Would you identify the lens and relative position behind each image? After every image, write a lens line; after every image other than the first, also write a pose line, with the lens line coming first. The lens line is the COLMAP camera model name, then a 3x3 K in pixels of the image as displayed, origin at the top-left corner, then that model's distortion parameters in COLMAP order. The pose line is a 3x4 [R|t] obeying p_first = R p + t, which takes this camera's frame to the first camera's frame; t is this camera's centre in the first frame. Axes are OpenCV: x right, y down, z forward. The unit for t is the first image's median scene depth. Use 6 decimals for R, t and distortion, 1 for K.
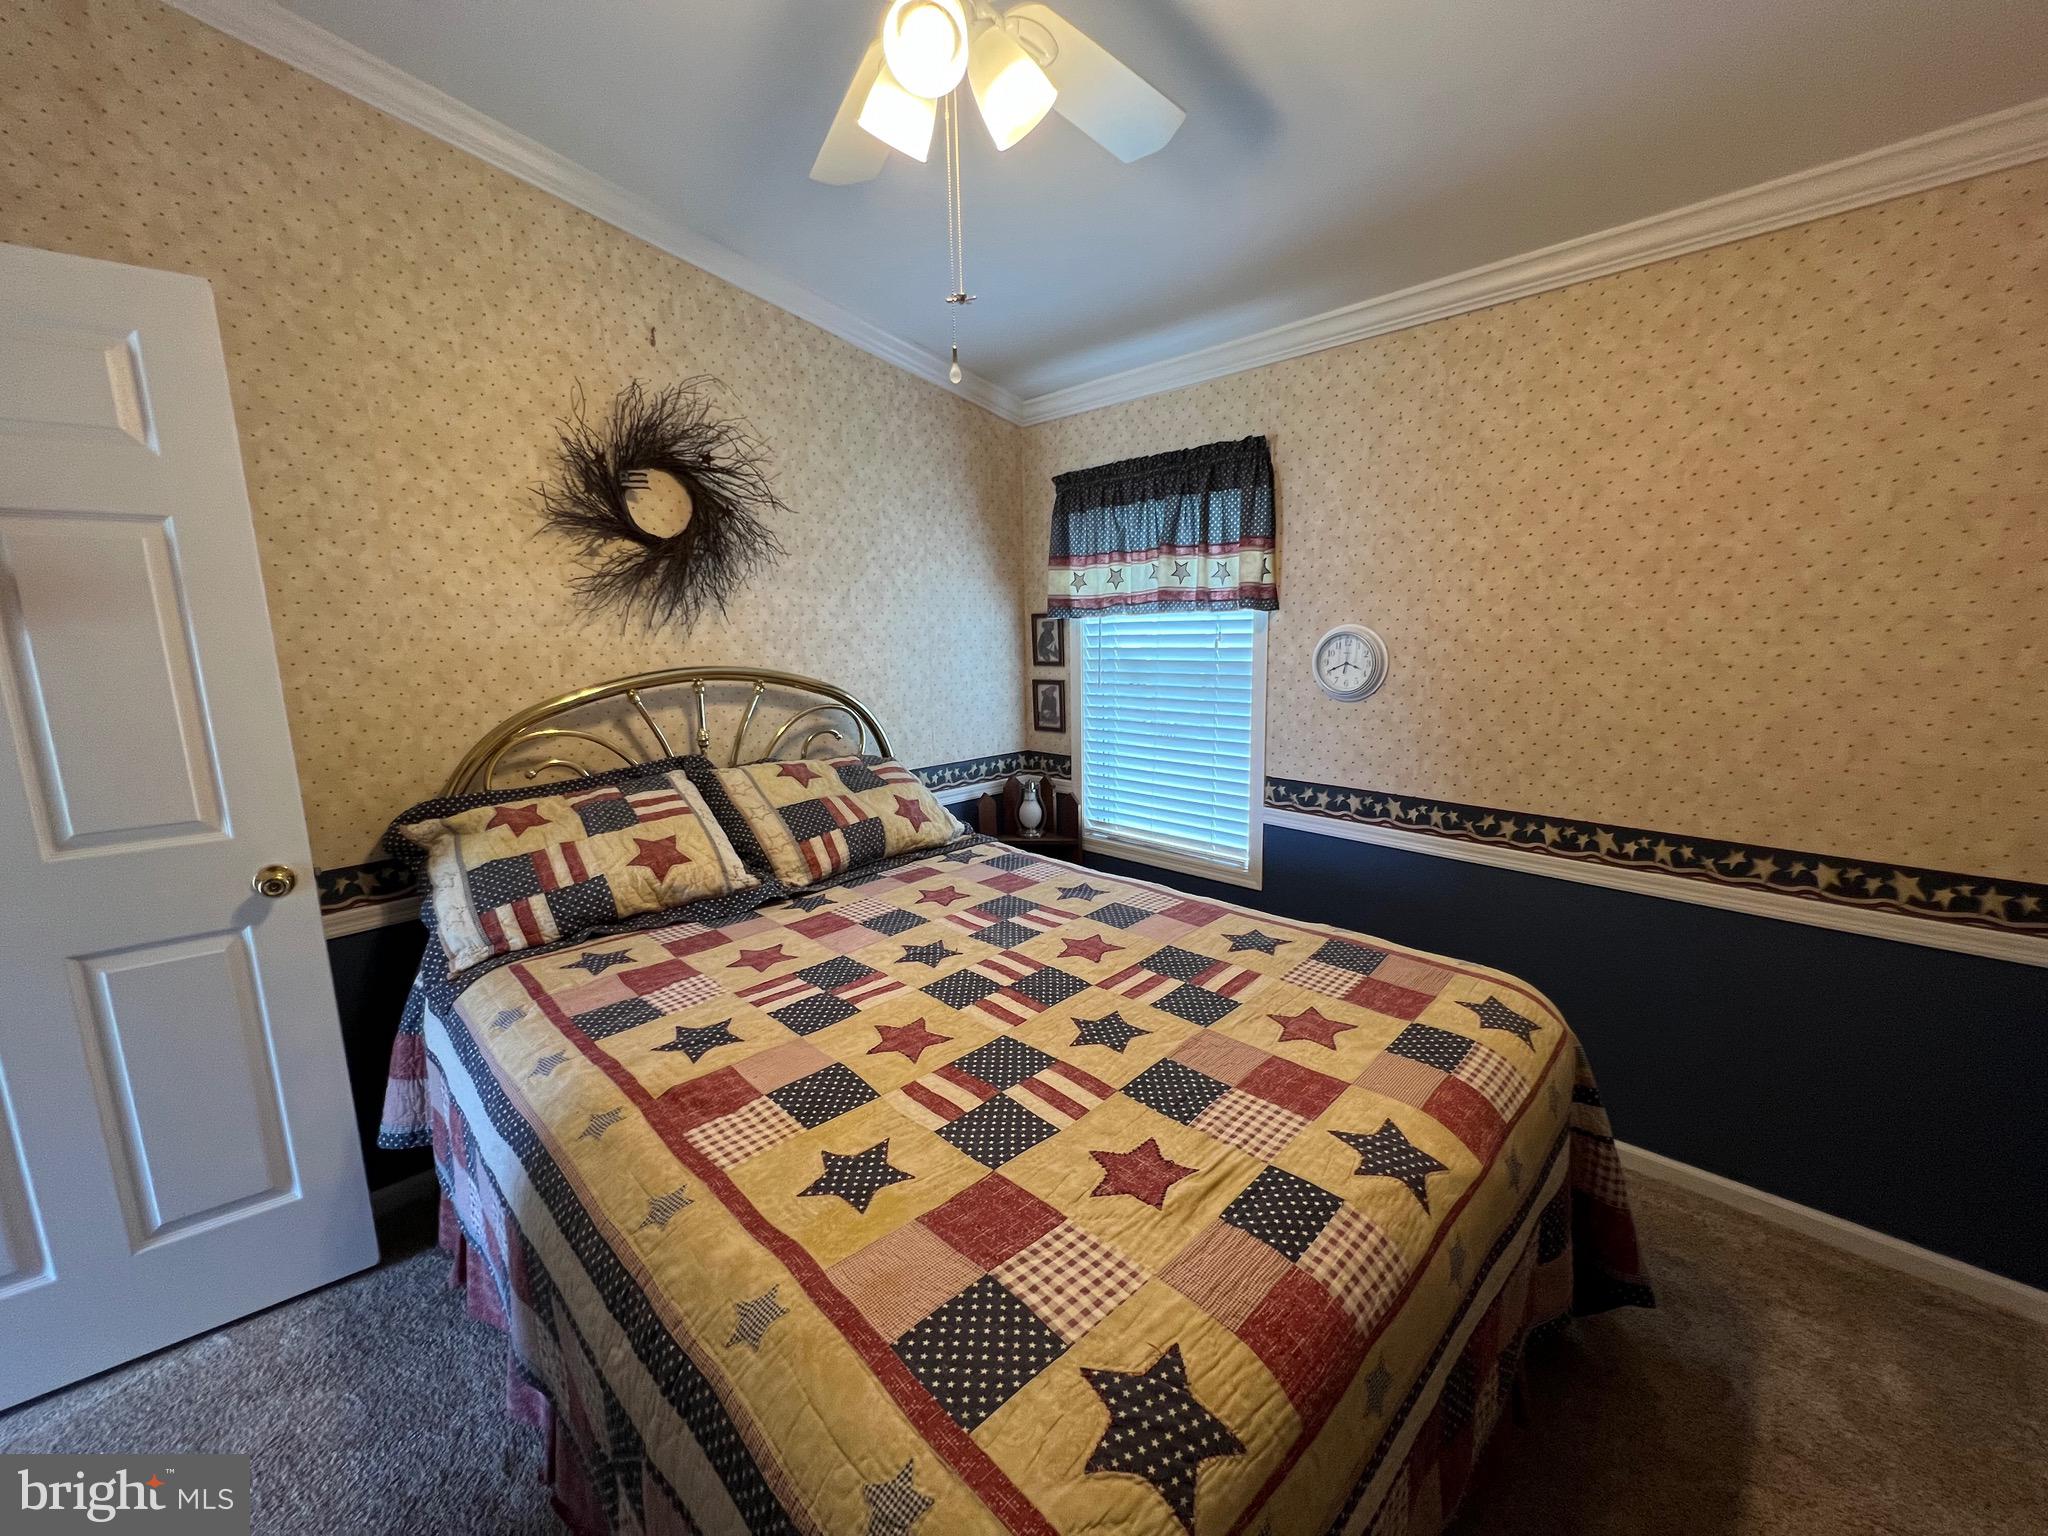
lens RADIAL K [[834.3, 0, 1028.0], [0, 834.3, 766.6], [0, 0, 1]] dist [-0.002456, 0.000194]
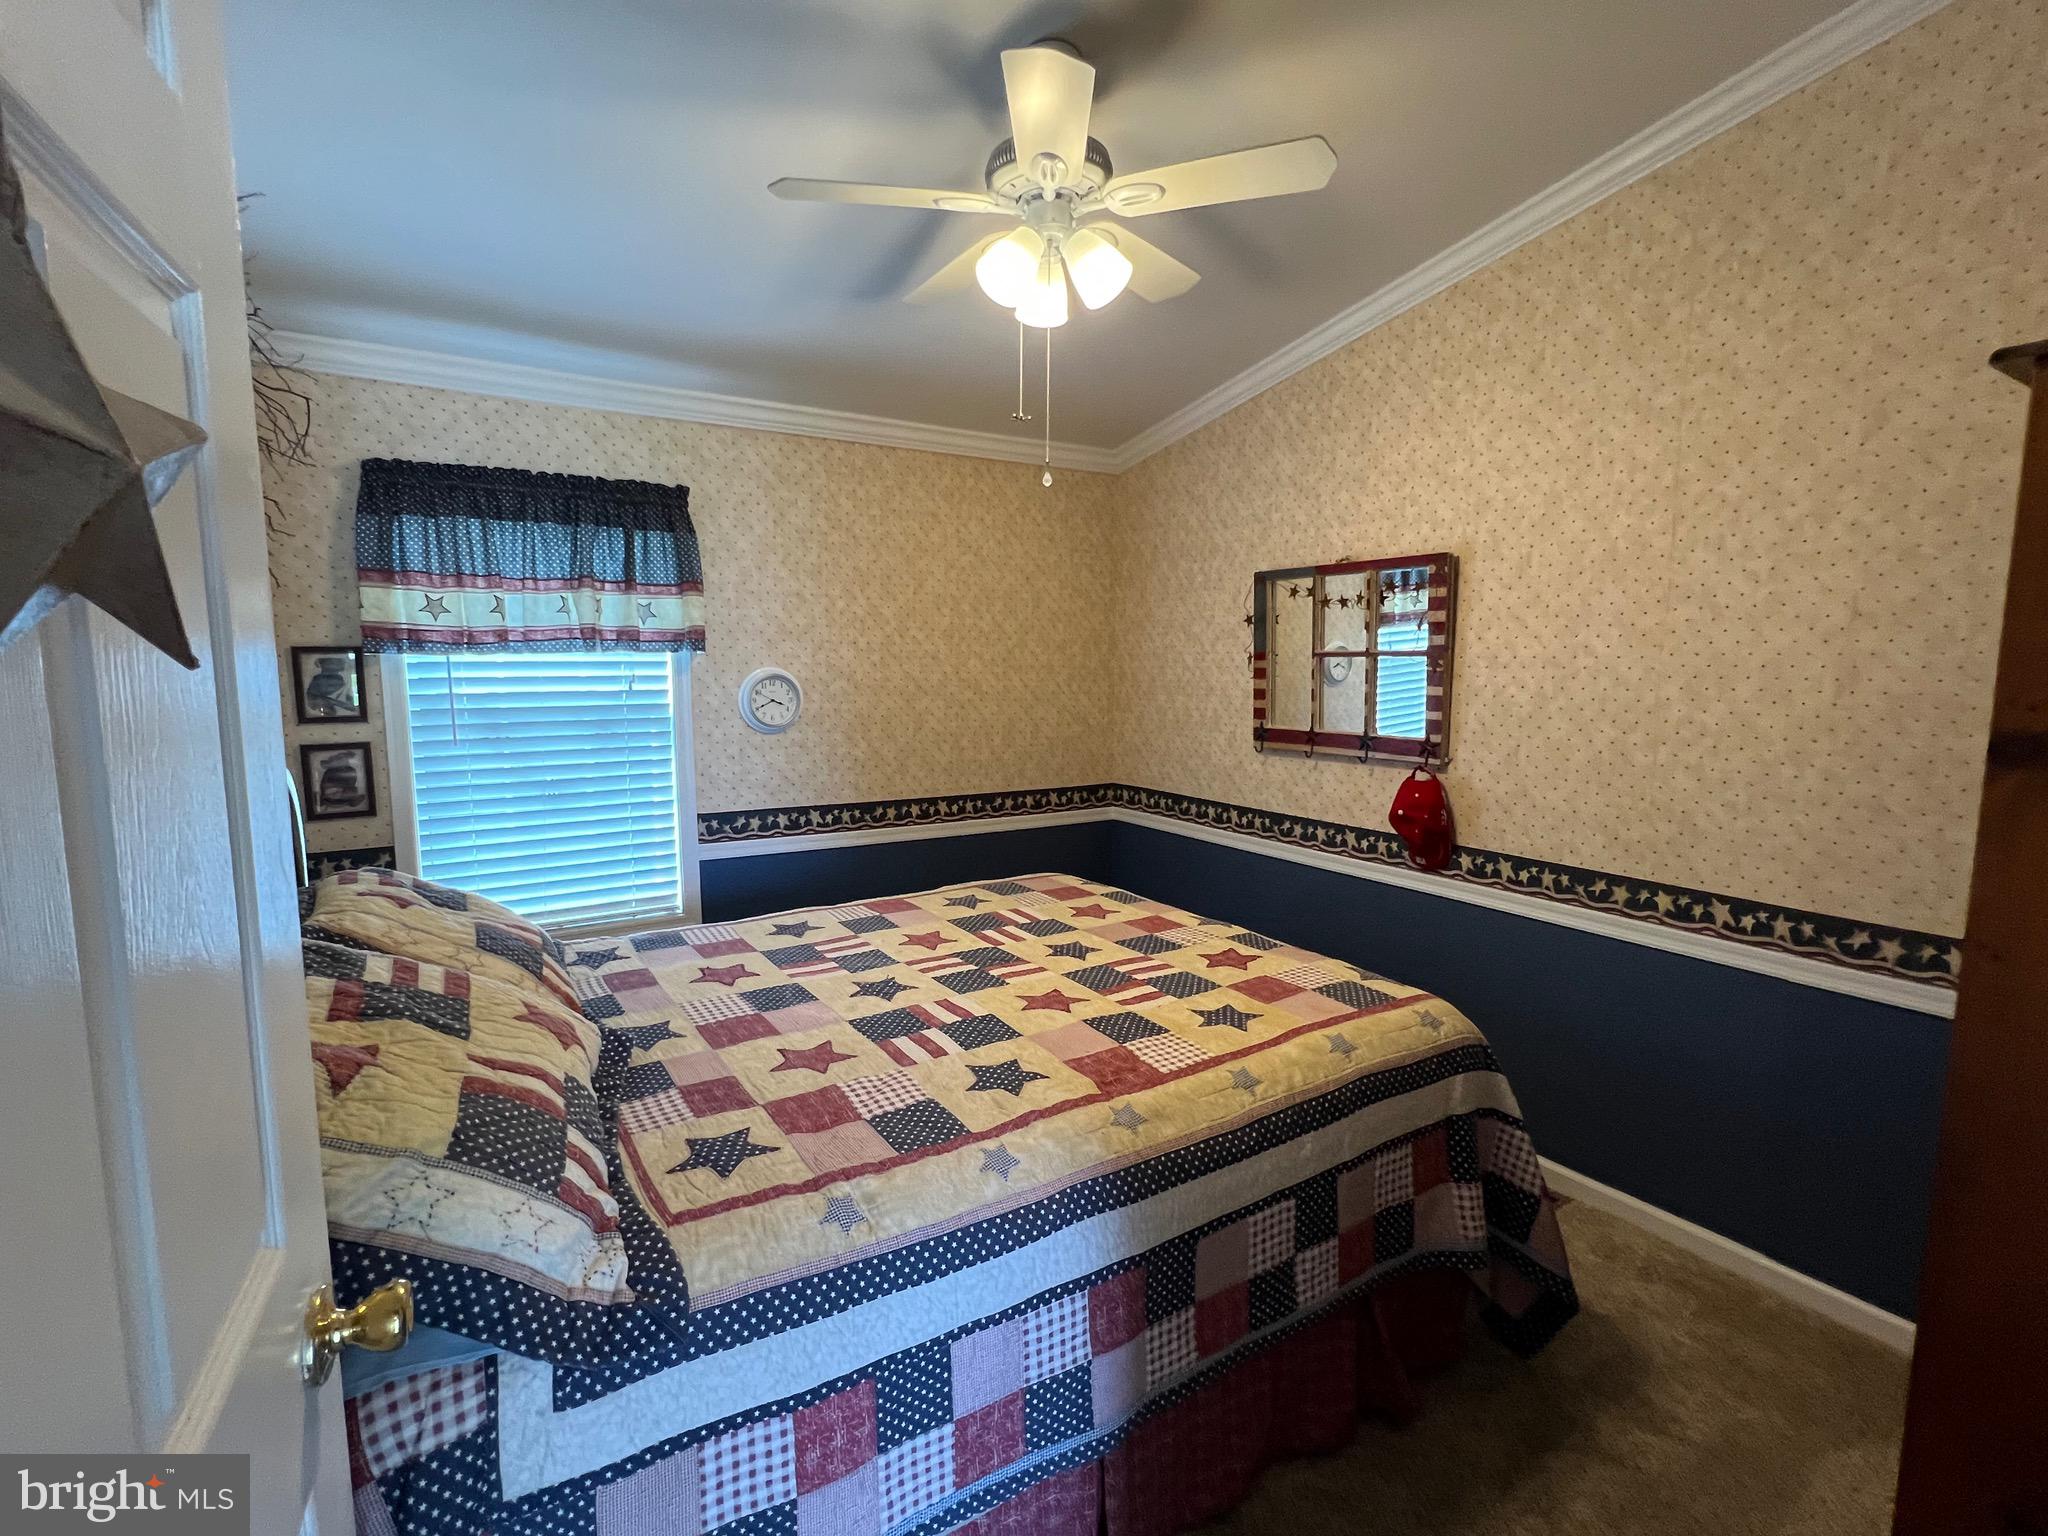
lens RADIAL K [[938.1, 0, 1026.7], [0, 938.1, 767.6], [0, 0, 1]] dist [0.000664, -0.000041]
pose [[0.198299, -0.091915, 0.975822, -1.031930], [0.160649, 0.985177, 0.060150, -0.067318], [-0.966887, 0.144837, 0.210125, 0.496921]]
